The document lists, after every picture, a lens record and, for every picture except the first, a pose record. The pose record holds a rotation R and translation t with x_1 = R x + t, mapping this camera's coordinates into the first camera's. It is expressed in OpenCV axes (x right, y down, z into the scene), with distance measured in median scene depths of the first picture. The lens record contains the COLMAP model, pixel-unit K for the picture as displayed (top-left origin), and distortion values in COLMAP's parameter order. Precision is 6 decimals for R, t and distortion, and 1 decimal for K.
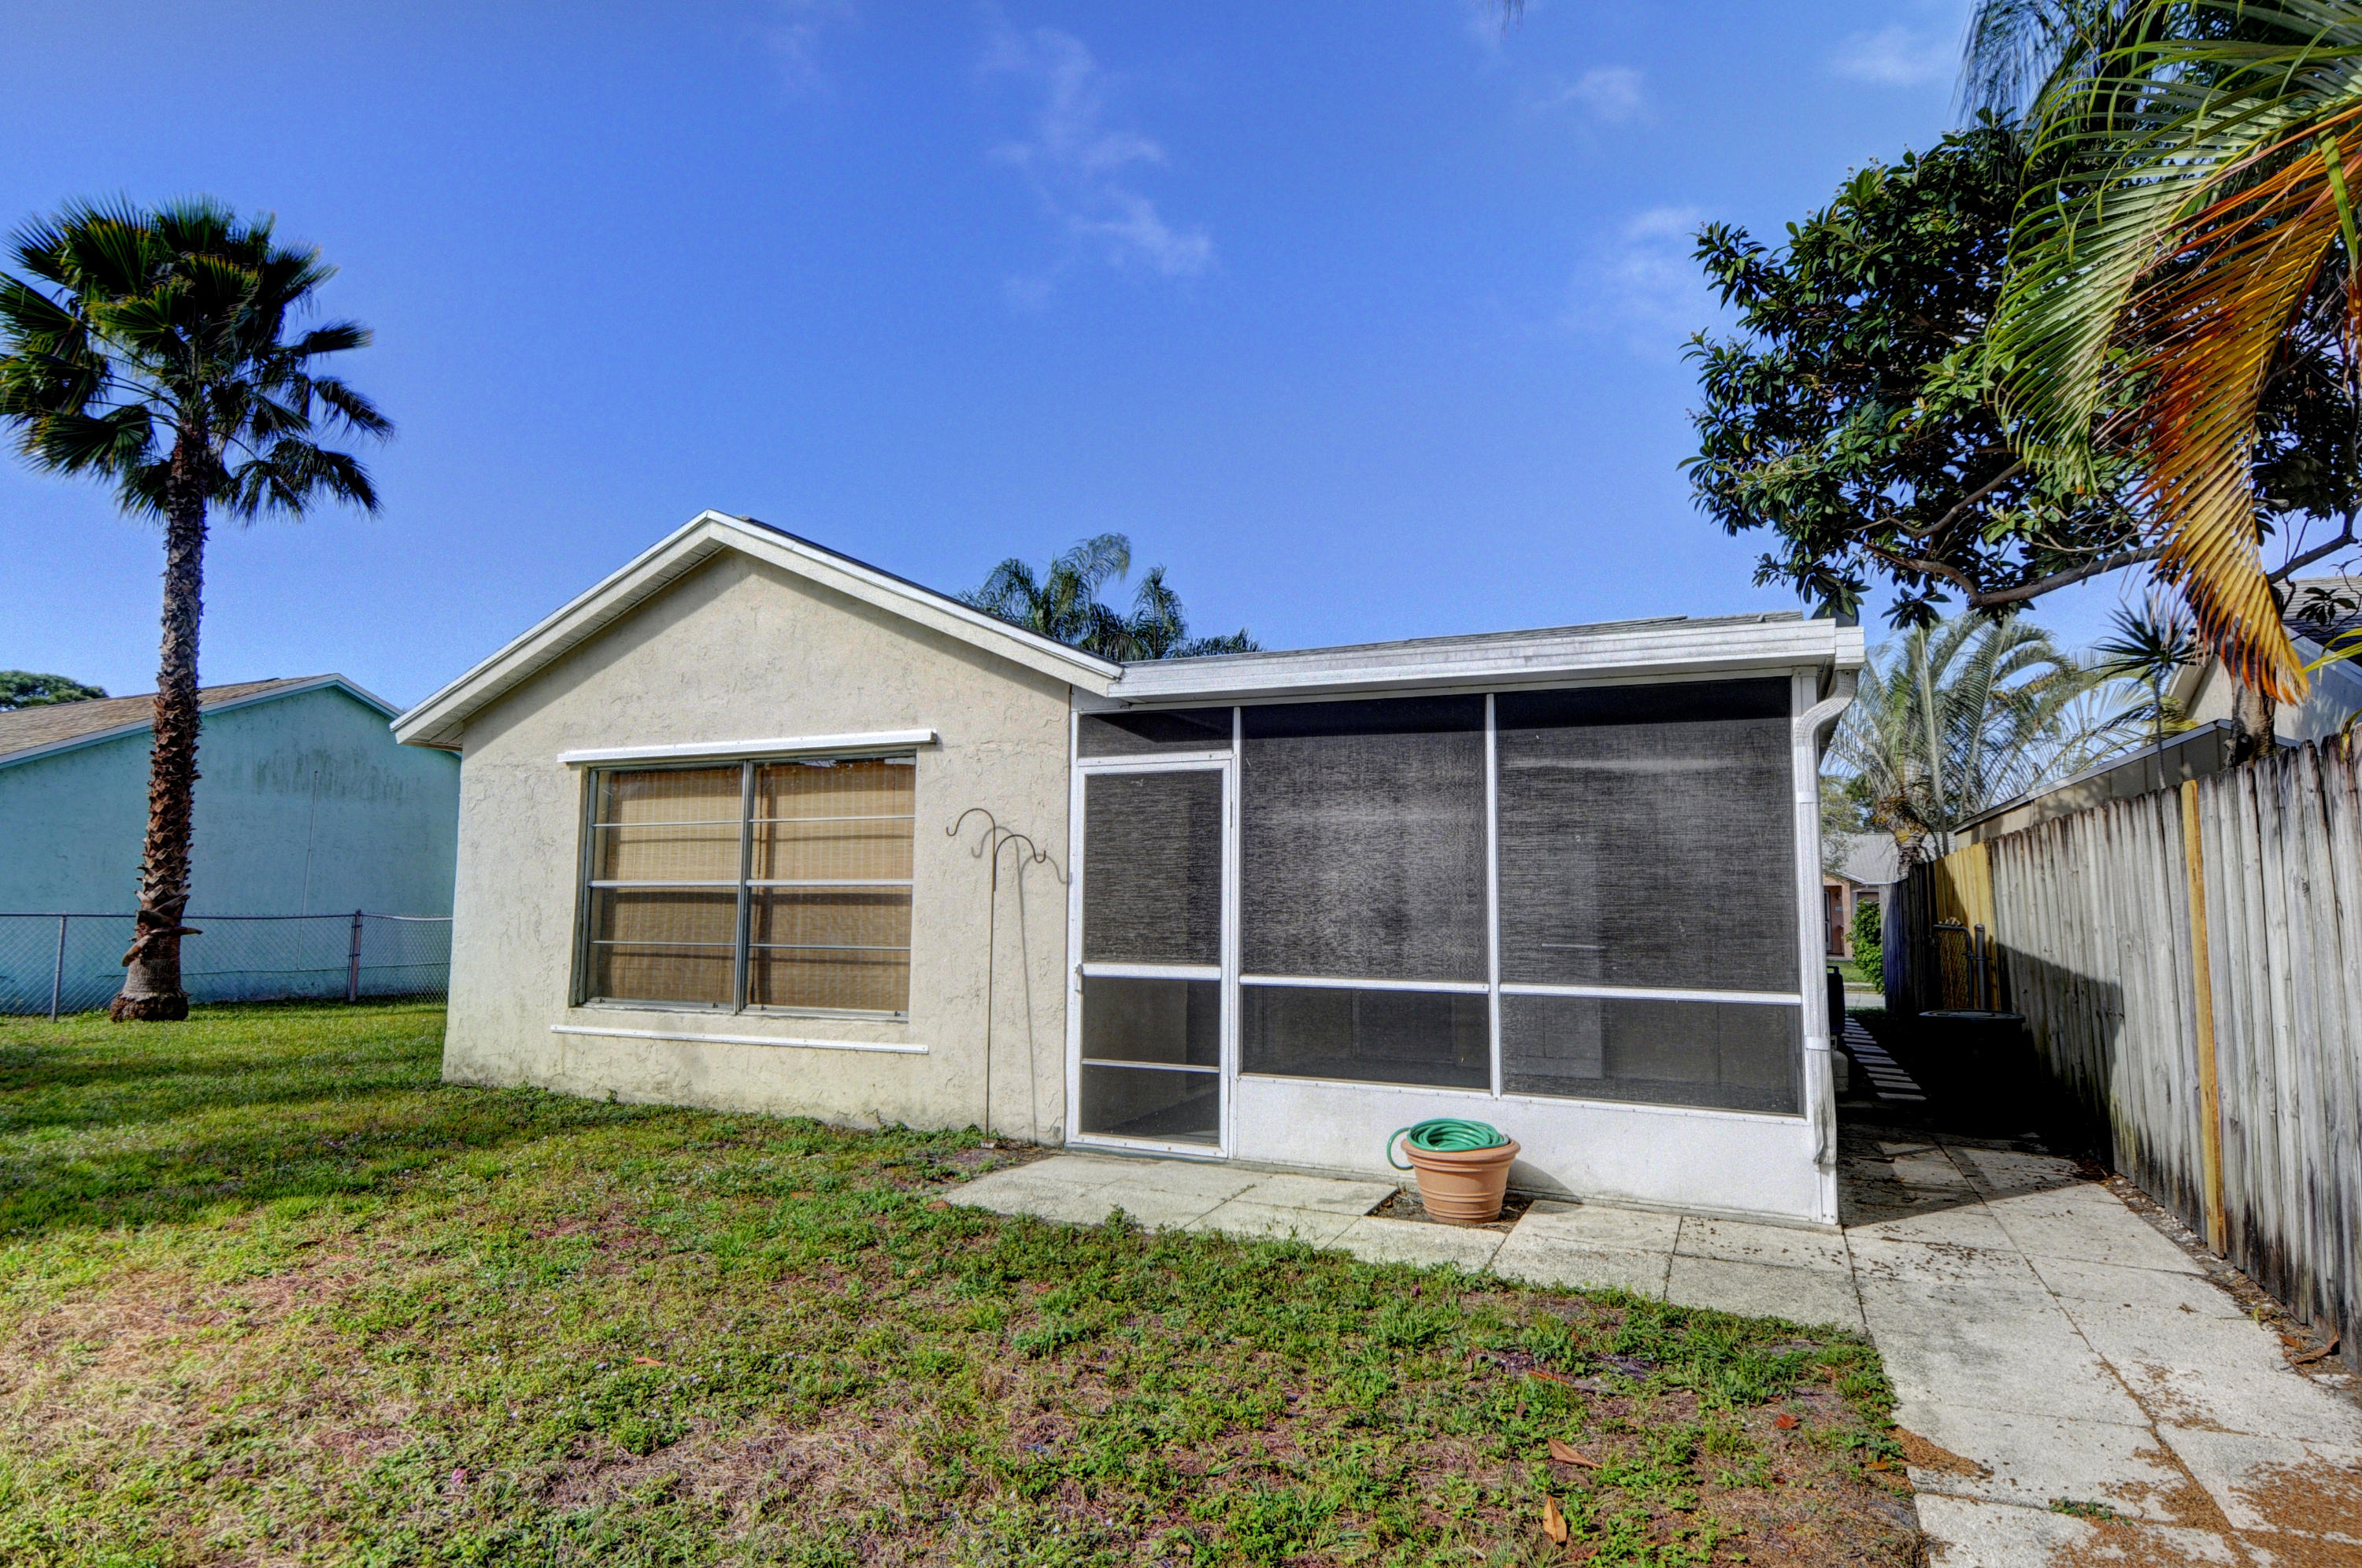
lens RADIAL K [[1282.7, 0, 1191.7], [0, 1282.7, 796.7], [0, 0, 1]] dist [0.061500, -0.061506]
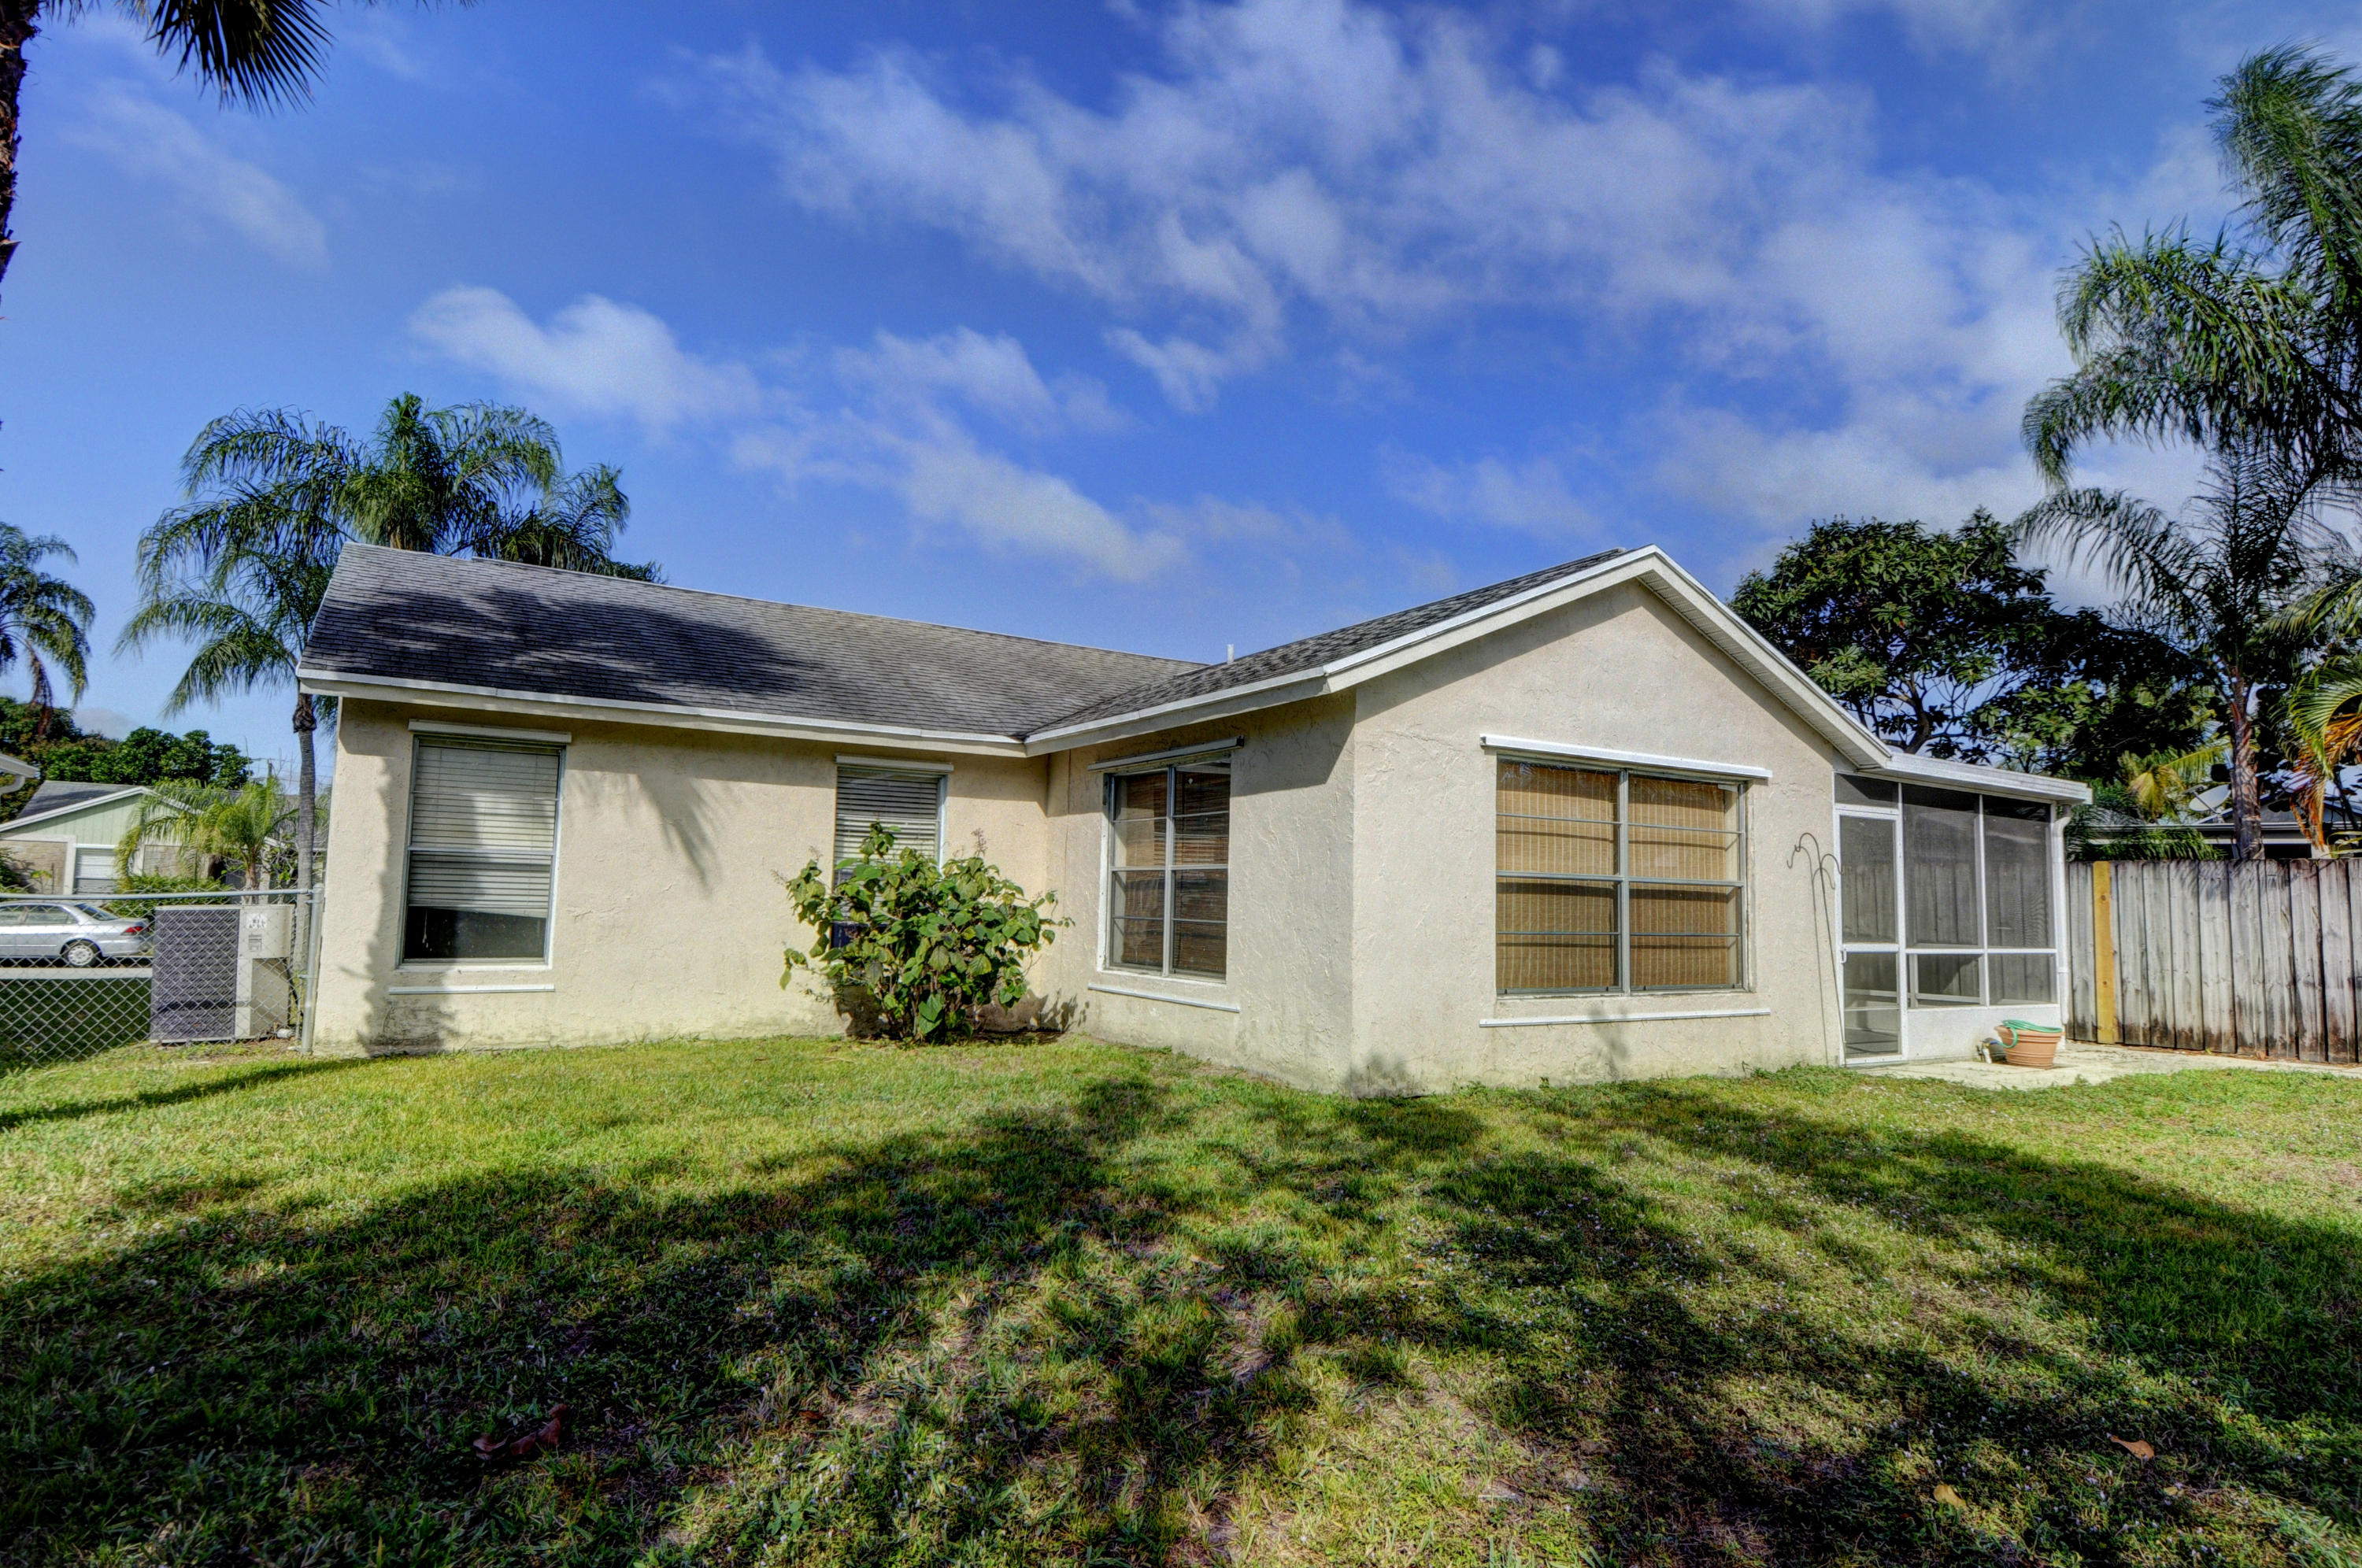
lens RADIAL K [[1282.7, 0, 1191.7], [0, 1282.7, 796.7], [0, 0, 1]] dist [0.061500, -0.061506]
pose [[0.540366, 0.073546, 0.838210, -1.603712], [-0.090744, 0.995456, -0.028844, 0.066489], [-0.836522, -0.060476, 0.544585, 0.758185]]
